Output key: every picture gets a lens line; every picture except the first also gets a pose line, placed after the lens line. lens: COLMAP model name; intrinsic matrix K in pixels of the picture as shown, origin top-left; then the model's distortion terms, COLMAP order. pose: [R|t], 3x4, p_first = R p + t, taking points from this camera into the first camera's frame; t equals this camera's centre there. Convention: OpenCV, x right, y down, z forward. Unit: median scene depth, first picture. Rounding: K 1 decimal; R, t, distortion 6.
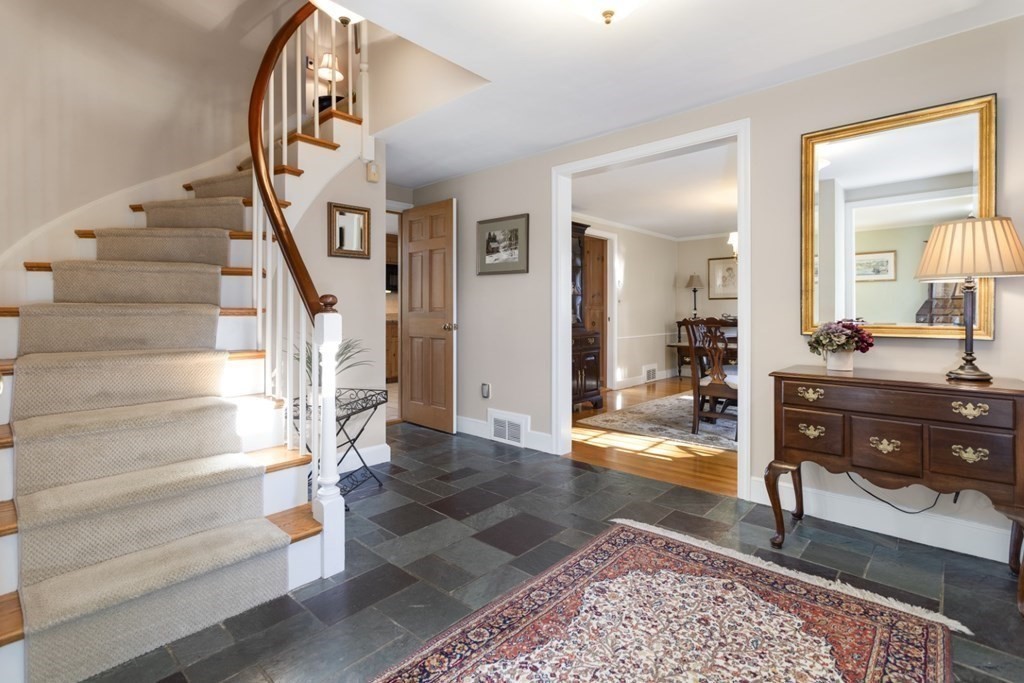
lens RADIAL K [[488.9, 0, 529.8], [0, 488.9, 311.8], [0, 0, 1]] dist [0.000205, 0.001478]
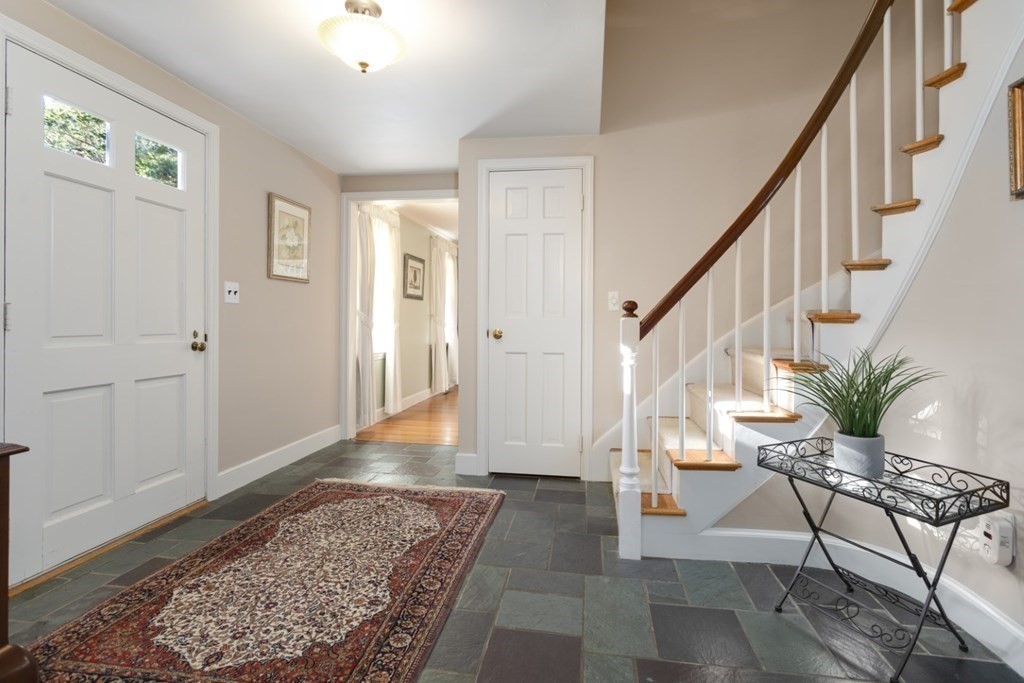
lens RADIAL K [[488.9, 0, 519.5], [0, 488.9, 319.0], [0, 0, 1]] dist [0.000205, 0.001478]
pose [[-0.845886, -0.002532, -0.533357, 0.437430], [-0.002753, 0.999996, -0.000382, 0.006726], [0.533356, 0.001146, -0.845890, 2.055413]]
